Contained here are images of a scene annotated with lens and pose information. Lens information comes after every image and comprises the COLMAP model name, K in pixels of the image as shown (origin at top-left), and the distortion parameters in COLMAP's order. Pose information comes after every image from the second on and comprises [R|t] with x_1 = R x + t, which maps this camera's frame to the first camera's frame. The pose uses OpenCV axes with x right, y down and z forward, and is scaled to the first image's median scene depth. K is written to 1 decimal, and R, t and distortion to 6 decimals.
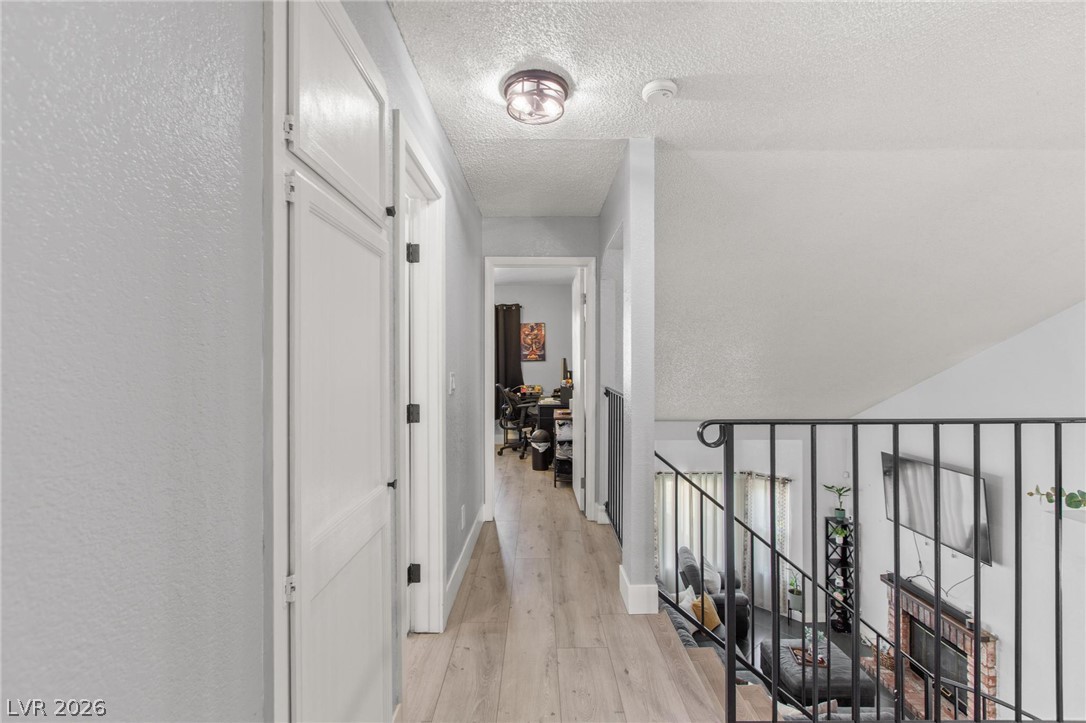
lens RADIAL K [[505.7, 0, 543.4], [0, 505.7, 357.5], [0, 0, 1]] dist [-0.015236, 0.000400]
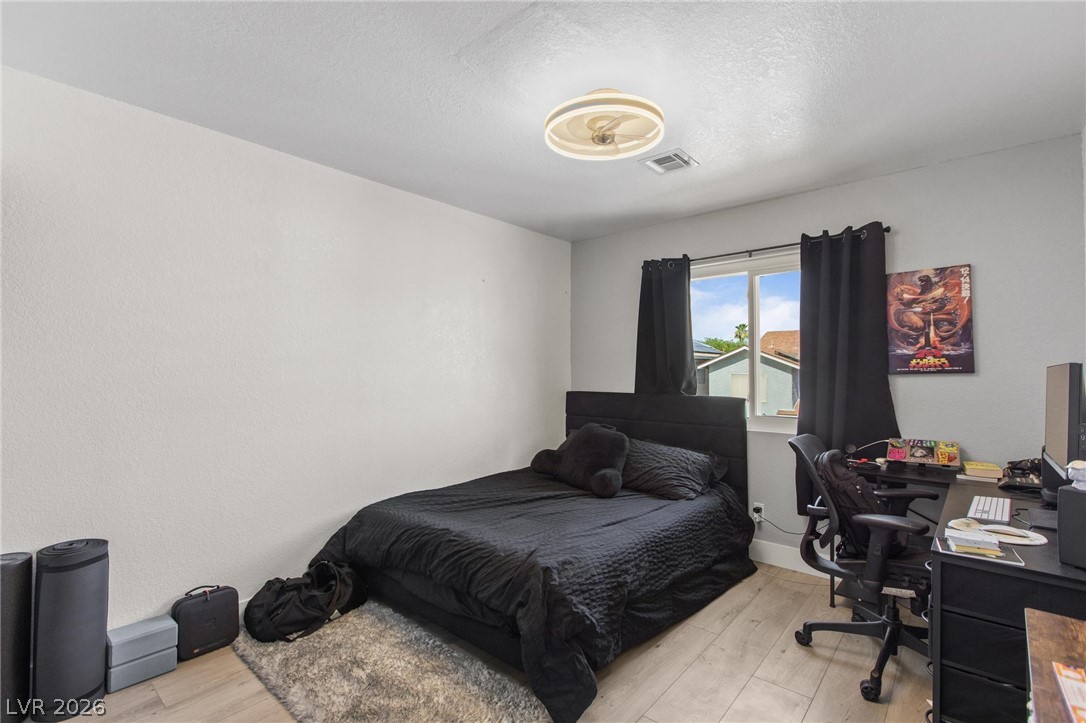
lens RADIAL K [[505.7, 0, 540.6], [0, 505.7, 364.7], [0, 0, 1]] dist [-0.015236, 0.000400]
pose [[0.751975, -0.010873, -0.659102, 0.006189], [-0.005772, 0.999717, -0.023077, 0.010348], [0.659167, 0.021158, 0.751699, 0.550315]]
